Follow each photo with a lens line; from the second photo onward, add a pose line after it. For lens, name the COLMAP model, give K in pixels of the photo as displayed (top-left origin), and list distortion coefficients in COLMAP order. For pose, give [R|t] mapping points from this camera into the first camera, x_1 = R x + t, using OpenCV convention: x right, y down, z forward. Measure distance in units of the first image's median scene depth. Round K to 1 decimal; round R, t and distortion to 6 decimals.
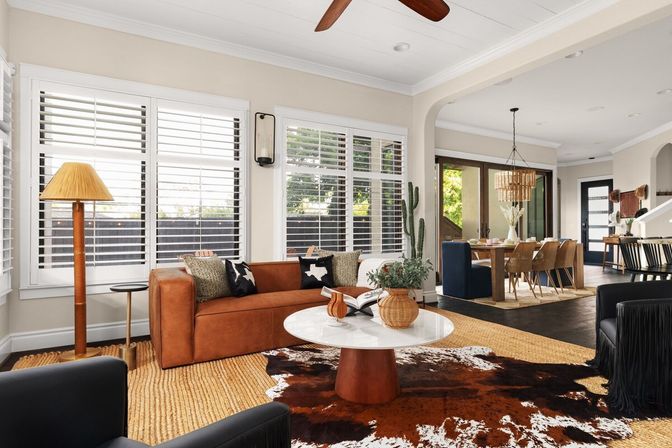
lens RADIAL K [[376.0, 0, 335.9], [0, 376.0, 222.6], [0, 0, 1]] dist [-0.000037, -0.000646]
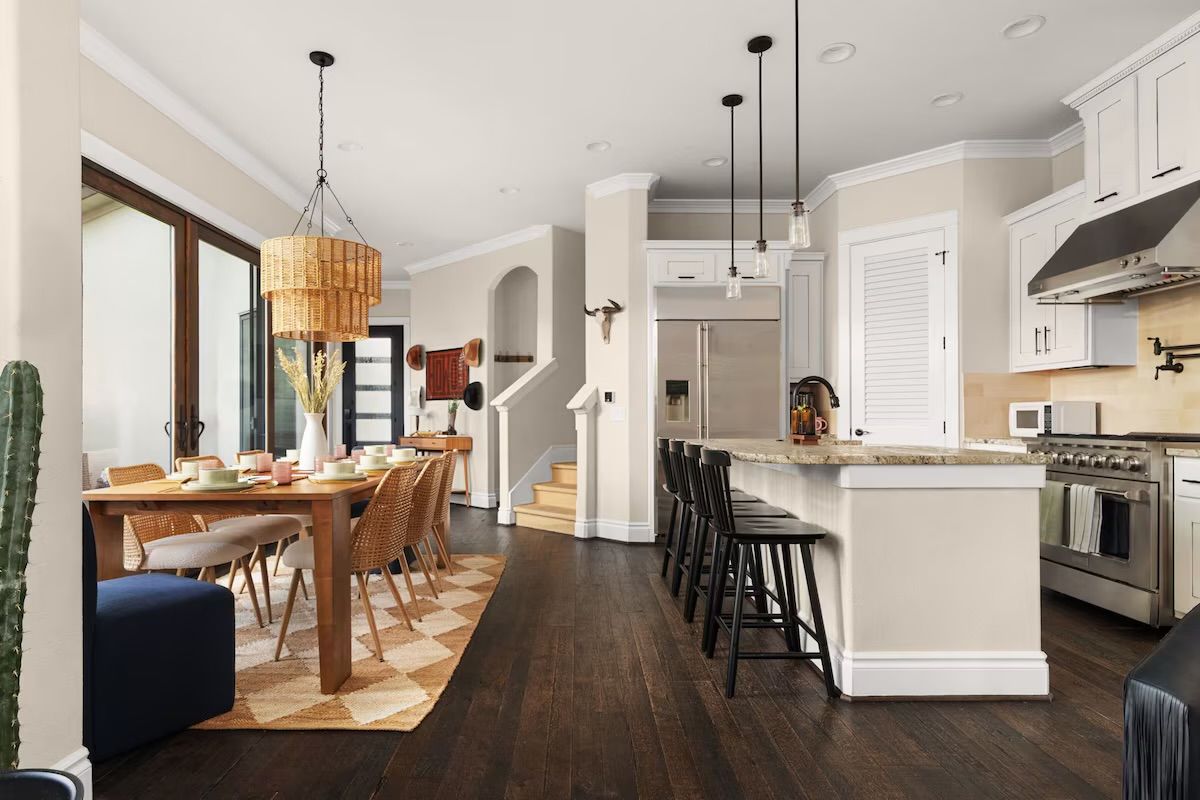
lens RADIAL K [[682.1, 0, 598.2], [0, 682.1, 409.3], [0, 0, 1]] dist [0.000341, 0.000596]
pose [[0.502777, 0.006133, 0.864394, 0.054170], [-0.009862, 0.999950, -0.001358, 0.000035], [-0.864360, -0.007842, 0.502813, 0.304580]]
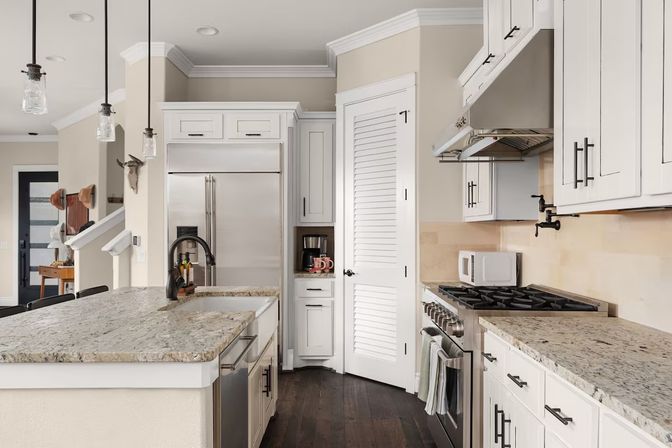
lens RADIAL K [[521.6, 0, 335.4], [0, 521.6, 226.7], [0, 0, 1]] dist [-0.004540, -0.003849]
pose [[0.516784, 0.006433, 0.856091, 0.236837], [-0.008388, 0.999962, -0.002450, -0.025985], [-0.856074, -0.005915, 0.516819, 0.160739]]
